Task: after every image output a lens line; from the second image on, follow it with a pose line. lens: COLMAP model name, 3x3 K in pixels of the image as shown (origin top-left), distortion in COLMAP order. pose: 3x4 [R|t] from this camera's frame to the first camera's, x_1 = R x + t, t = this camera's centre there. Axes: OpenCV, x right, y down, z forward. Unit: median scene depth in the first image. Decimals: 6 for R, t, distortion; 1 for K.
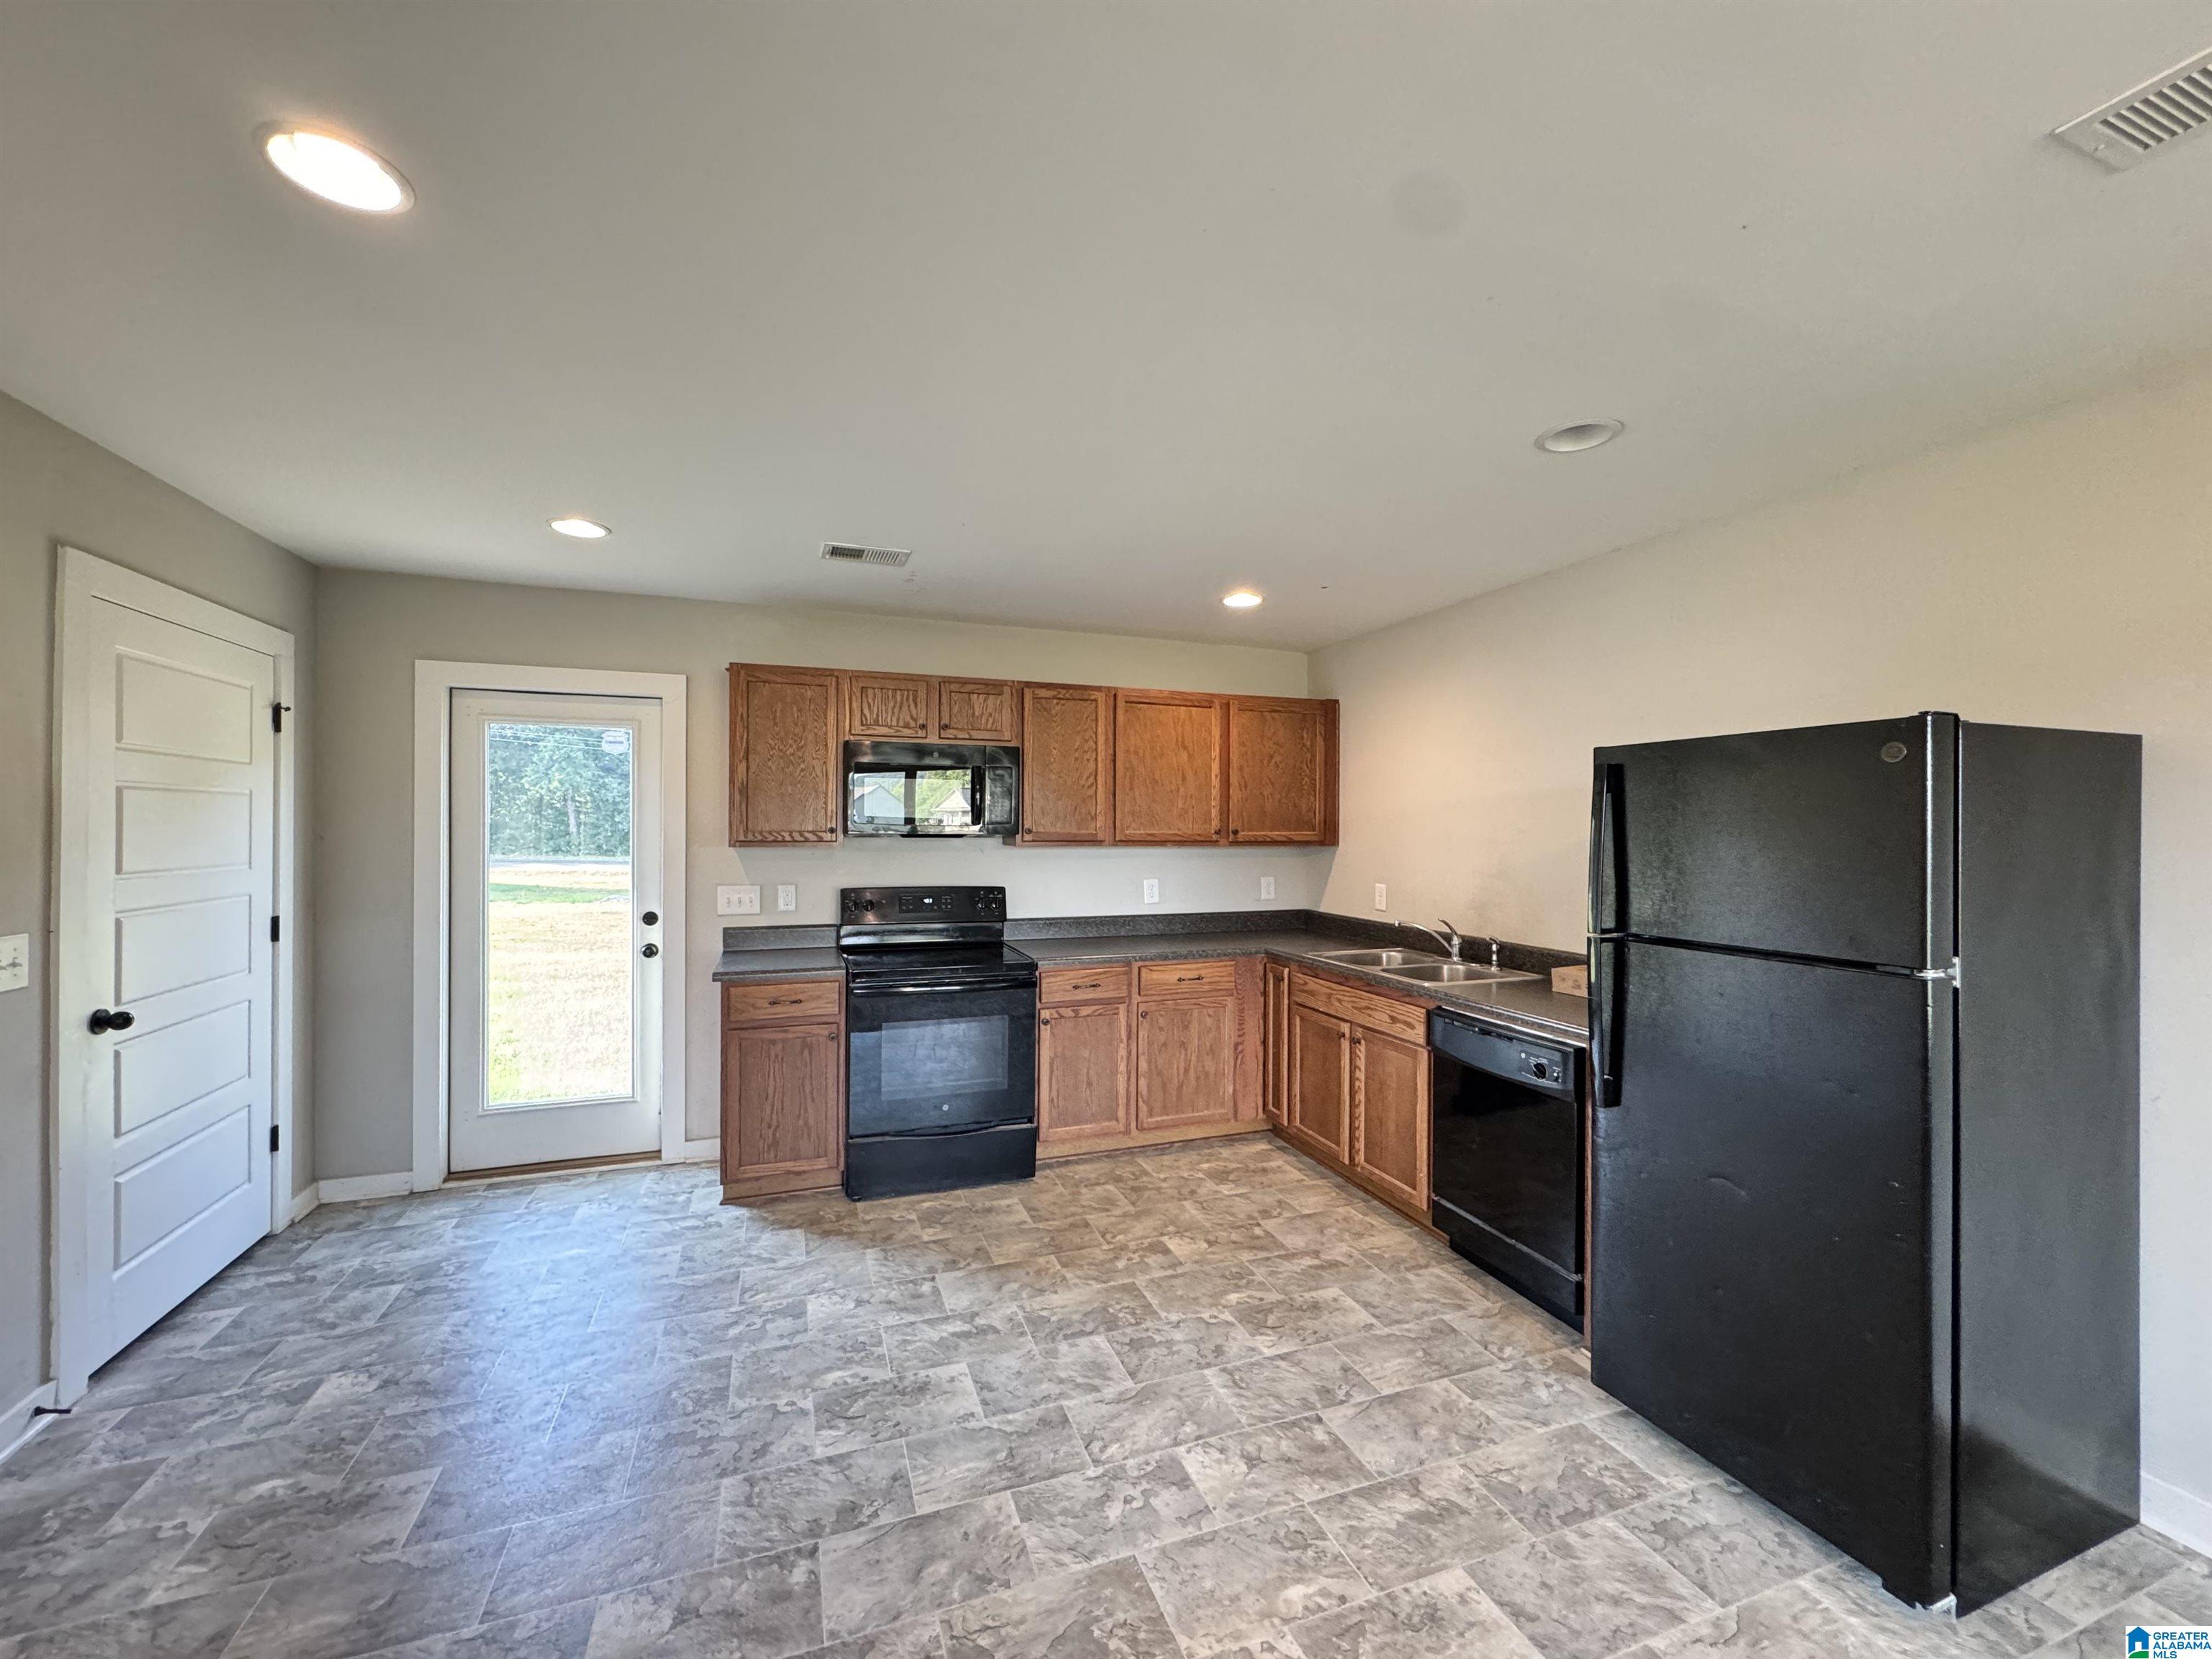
lens RADIAL K [[886.0, 0, 1106.0], [0, 886.0, 829.5], [0, 0, 1]] dist [-0.002739, 0.000033]
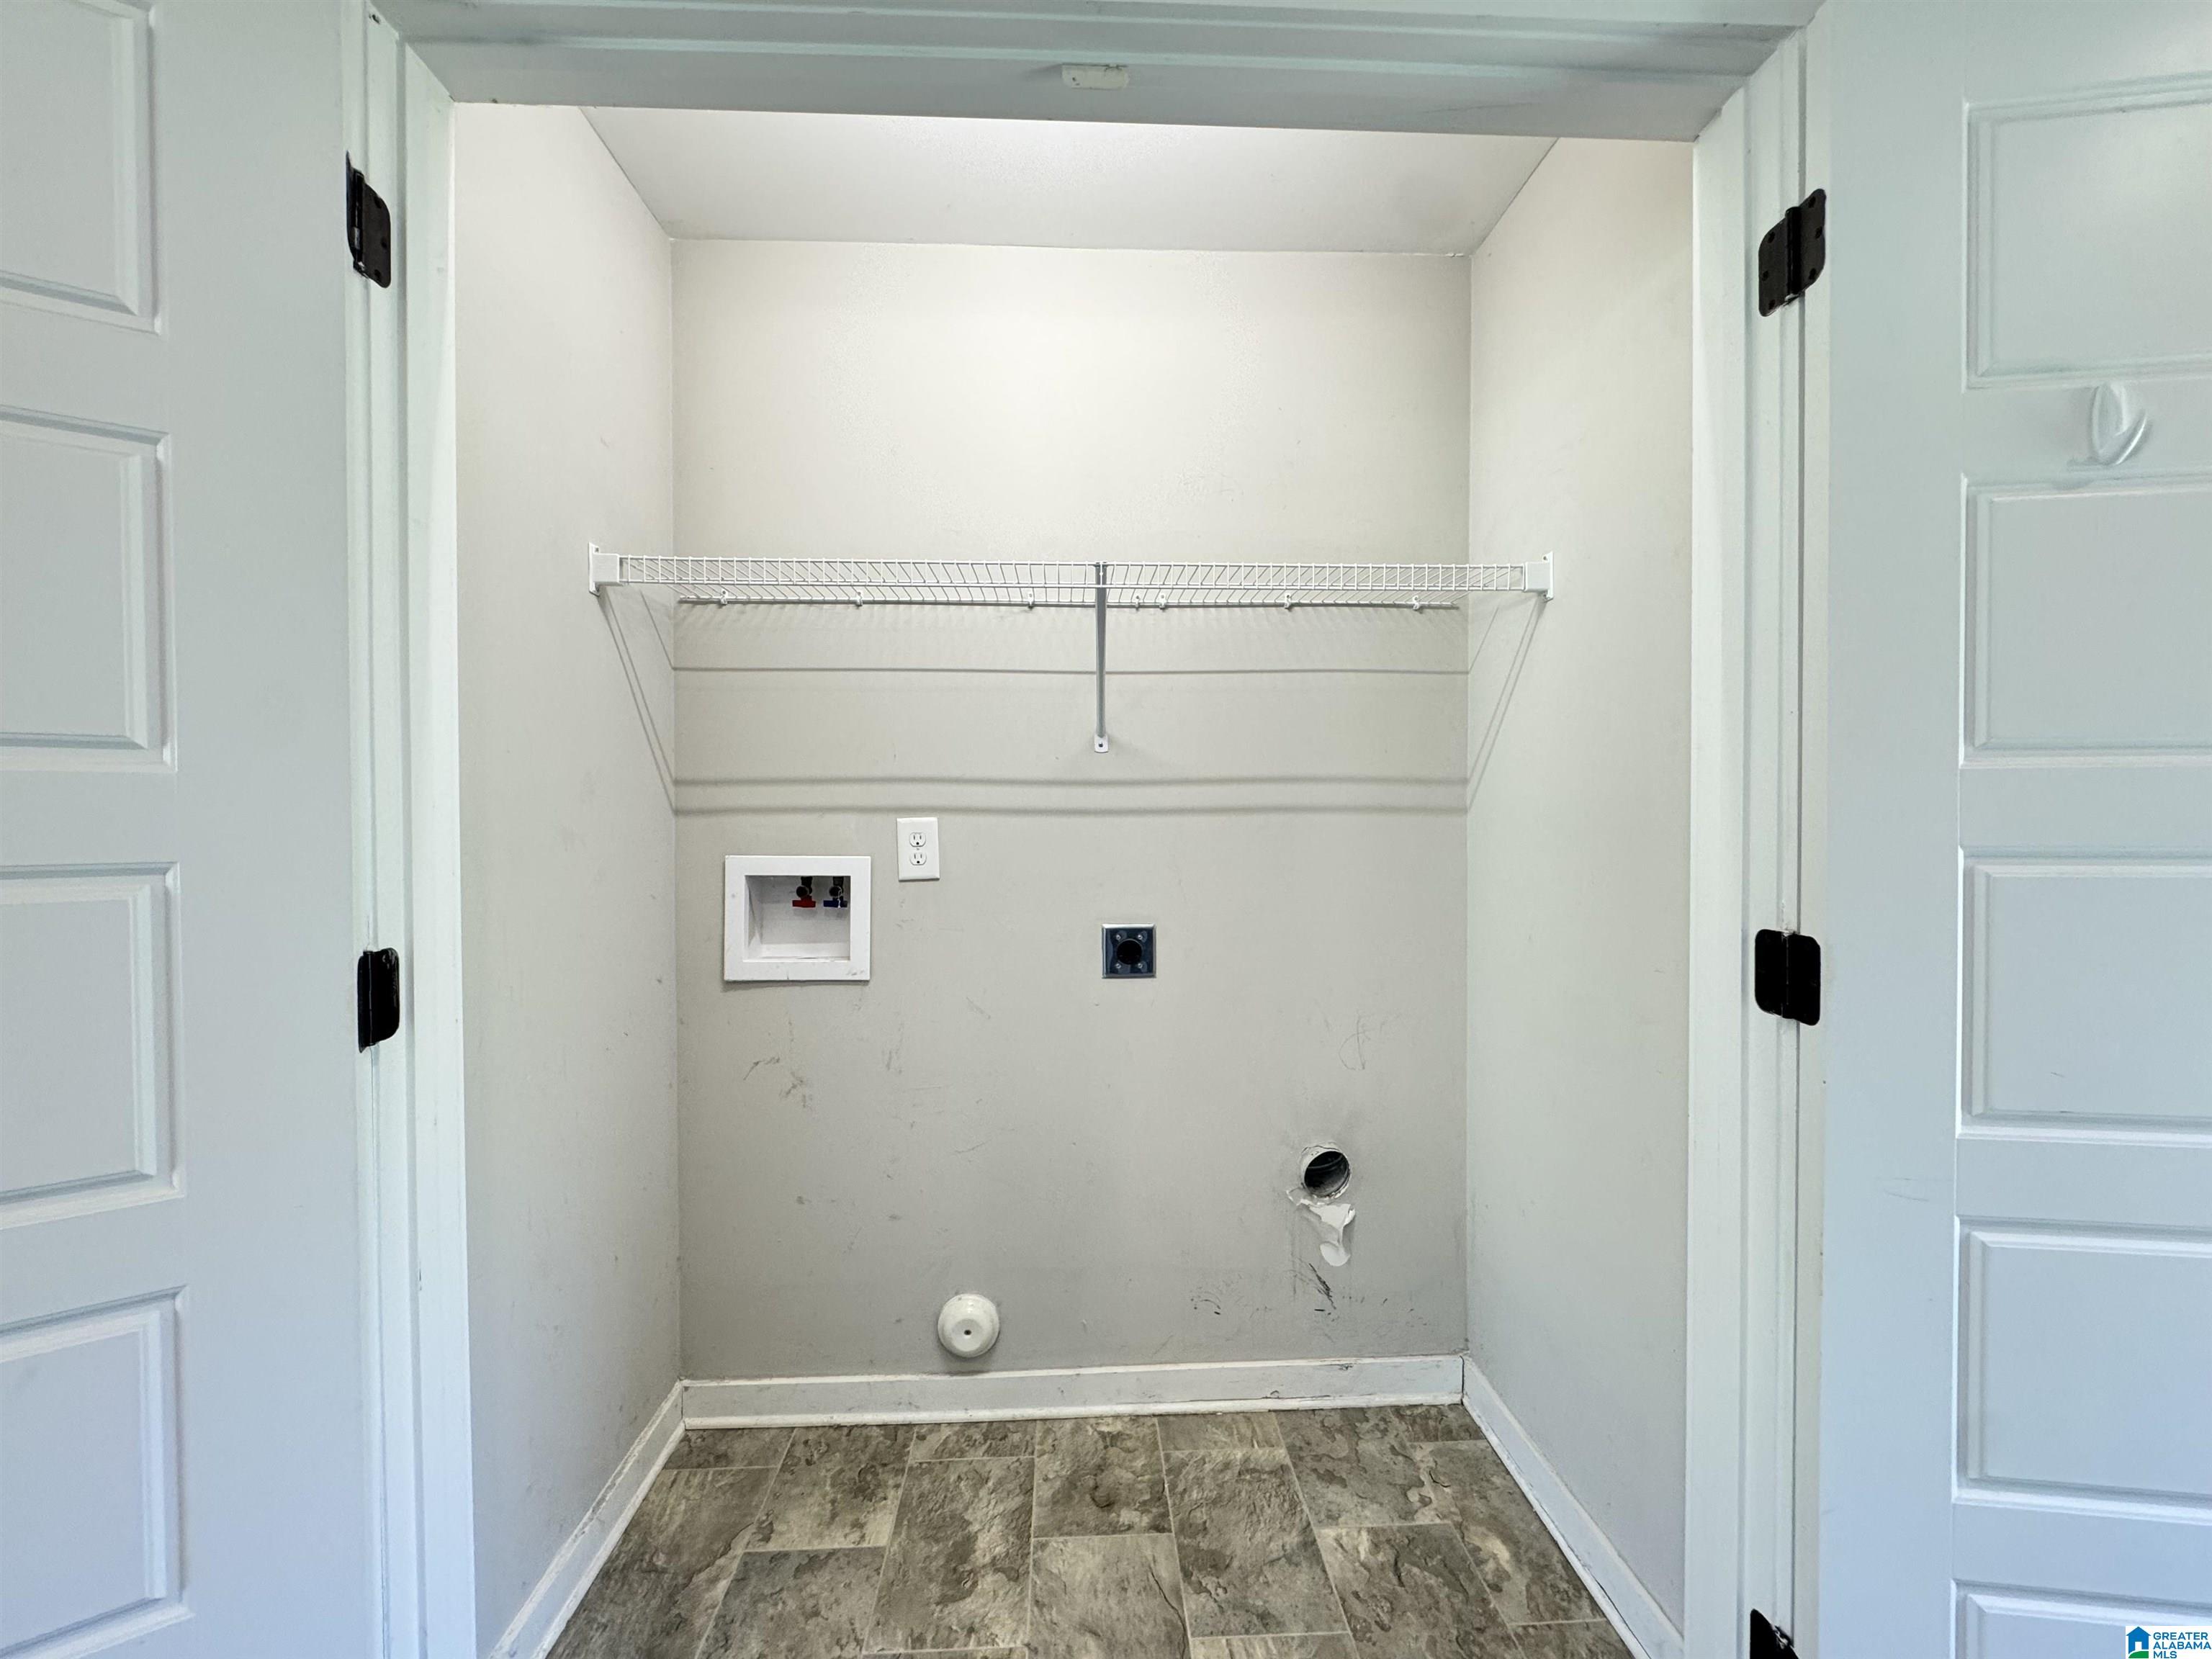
lens RADIAL K [[886.0, 0, 1106.0], [0, 886.0, 829.5], [0, 0, 1]] dist [-0.002739, 0.000033]
pose [[-0.298657, 0.010158, -0.954306, 0.551525], [-0.002919, 0.999929, 0.011557, 0.057239], [0.954356, 0.006238, -0.298606, 0.695112]]
